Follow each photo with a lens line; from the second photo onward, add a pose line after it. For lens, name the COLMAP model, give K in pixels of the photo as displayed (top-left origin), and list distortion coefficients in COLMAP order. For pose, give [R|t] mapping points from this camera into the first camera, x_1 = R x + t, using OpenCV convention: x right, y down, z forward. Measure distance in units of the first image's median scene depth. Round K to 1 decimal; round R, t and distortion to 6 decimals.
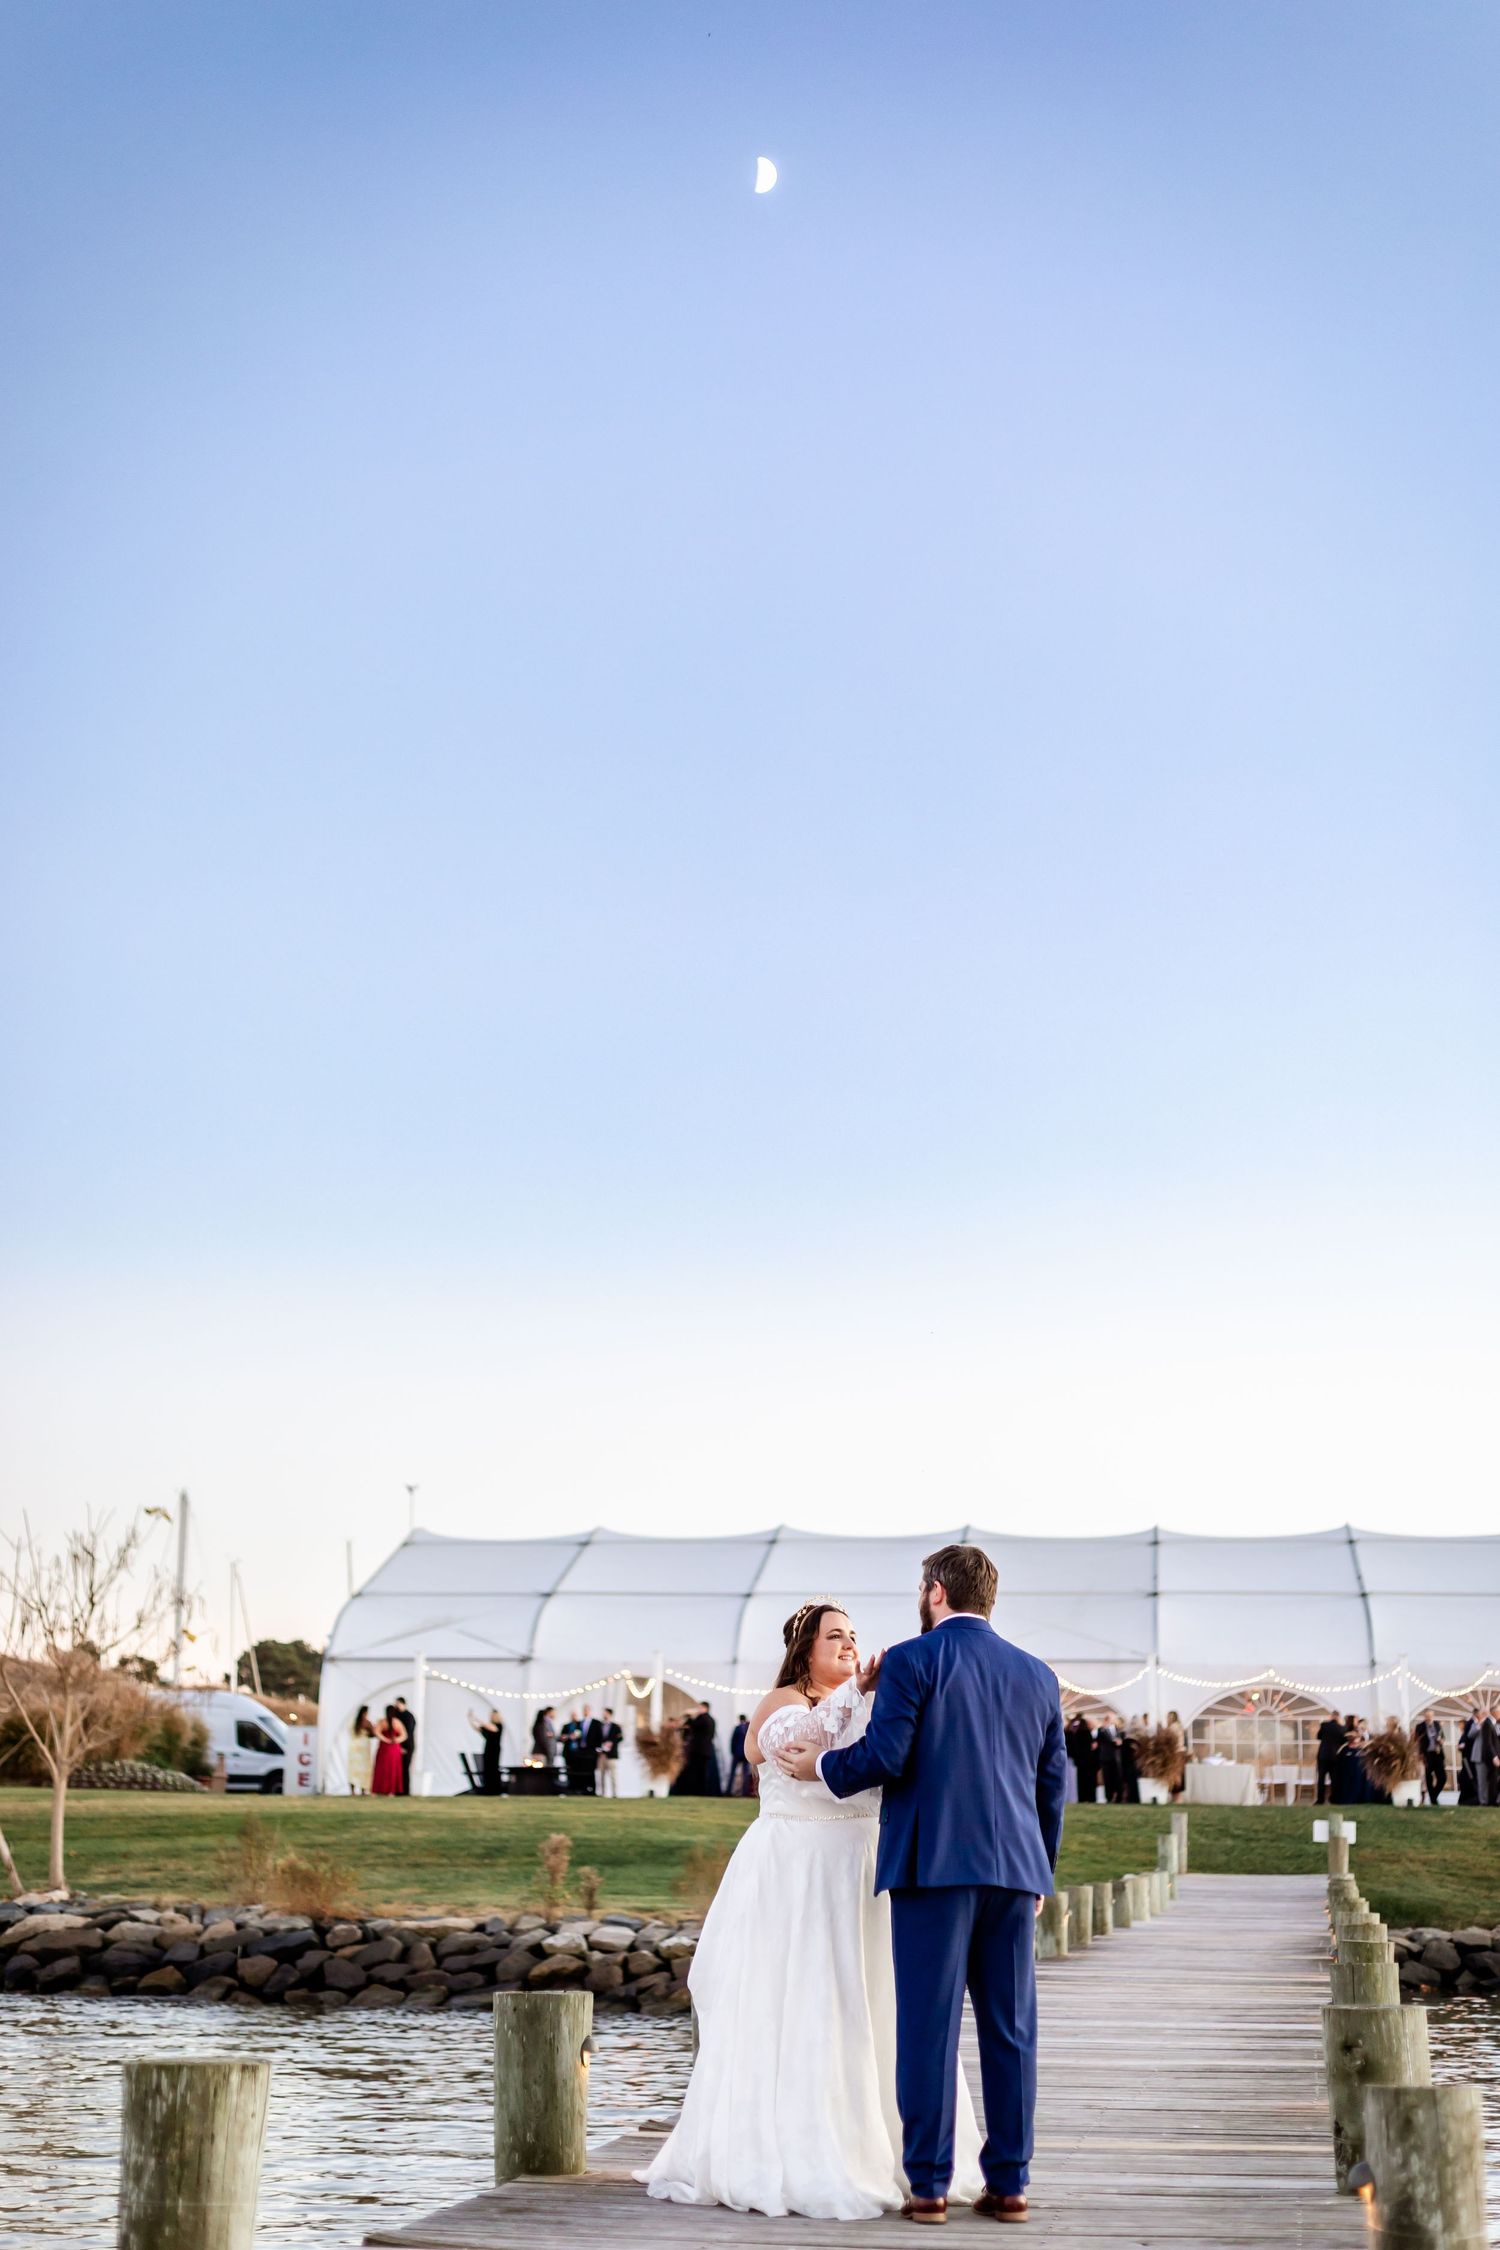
lens RADIAL K [[3311.9, 0, 750.0], [0, 3311.9, 1125.0], [0, 0, 1]] dist [0.024623, 0.079982]
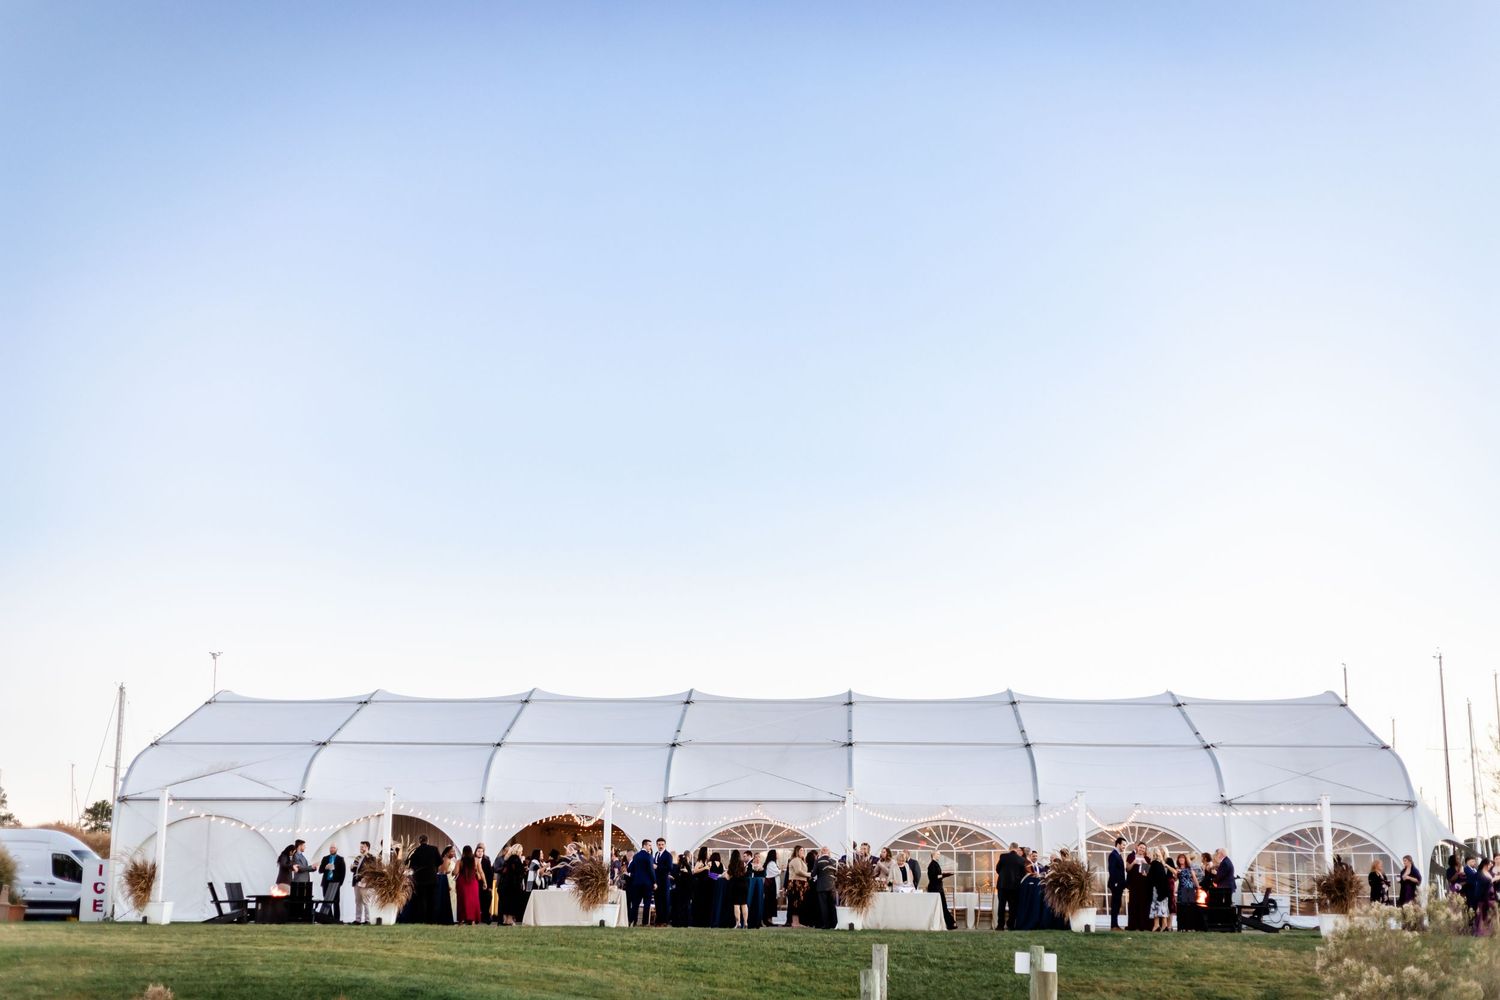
lens RADIAL K [[2222.2, 0, 750.0], [0, 2222.2, 500.0], [0, 0, 1]] dist [0.031456, 0.066045]
pose [[0.996645, 0.013778, 0.080678, 0.027273], [-0.015333, 0.999708, 0.018684, 0.048716], [-0.080397, -0.019859, 0.996565, 0.266114]]
